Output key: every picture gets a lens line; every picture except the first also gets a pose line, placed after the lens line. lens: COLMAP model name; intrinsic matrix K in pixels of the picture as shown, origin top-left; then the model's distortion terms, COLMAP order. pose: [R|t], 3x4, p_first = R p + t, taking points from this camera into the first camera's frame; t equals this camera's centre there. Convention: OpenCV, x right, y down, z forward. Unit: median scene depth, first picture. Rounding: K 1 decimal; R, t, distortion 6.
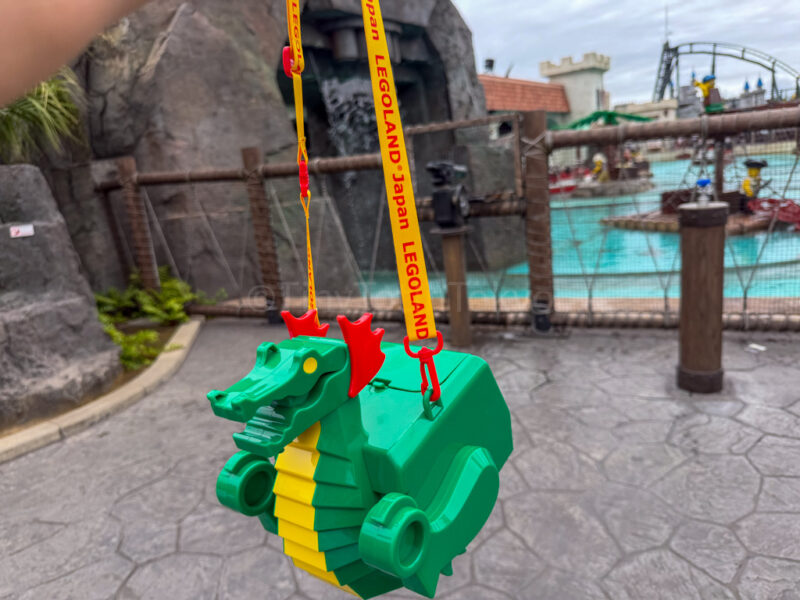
lens RADIAL K [[572.3, 0, 399.8], [0, 572.3, 299.4], [0, 0, 1]] dist [-0.006074, 0.001289]
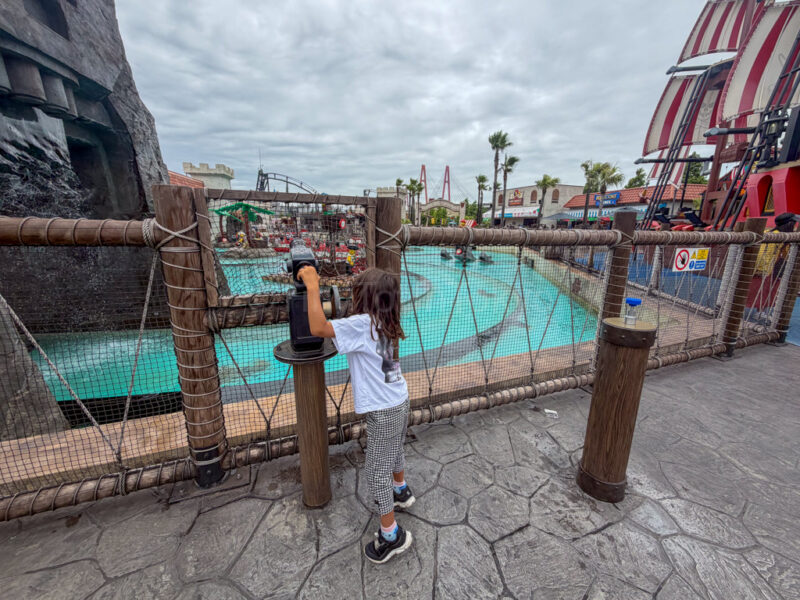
lens RADIAL K [[329.5, 0, 396.3], [0, 329.5, 302.6], [0, 0, 1]] dist [0.000485, 0.000301]
pose [[0.687728, -0.051696, 0.724125, -0.009216], [0.078516, 0.996907, -0.003400, -0.012743], [-0.721710, 0.059194, 0.689660, 0.049218]]
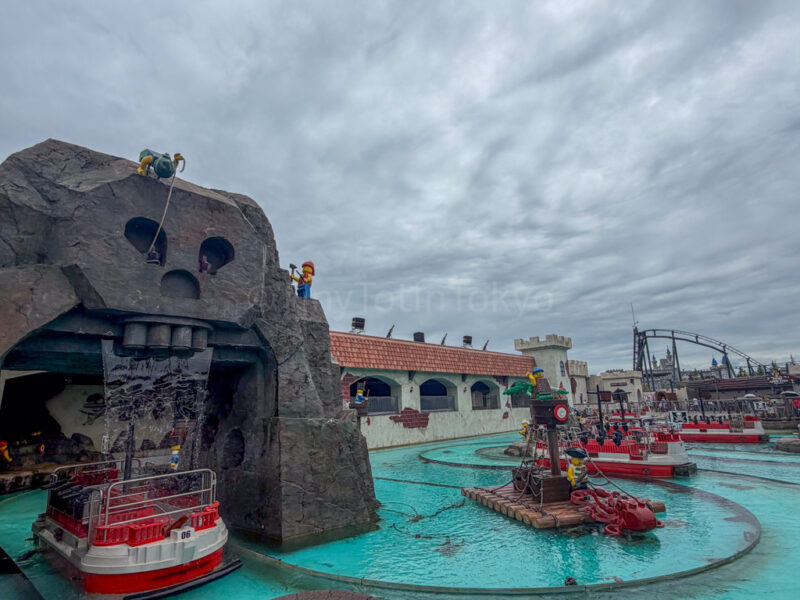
lens RADIAL K [[439.9, 0, 393.2], [0, 439.9, 300.6], [0, 0, 1]] dist [-0.003624, 0.000153]
pose [[0.991337, 0.035549, -0.126443, 0.092914], [-0.088188, 0.893563, -0.440191, -0.024051], [0.097337, 0.447528, 0.888957, 0.029588]]
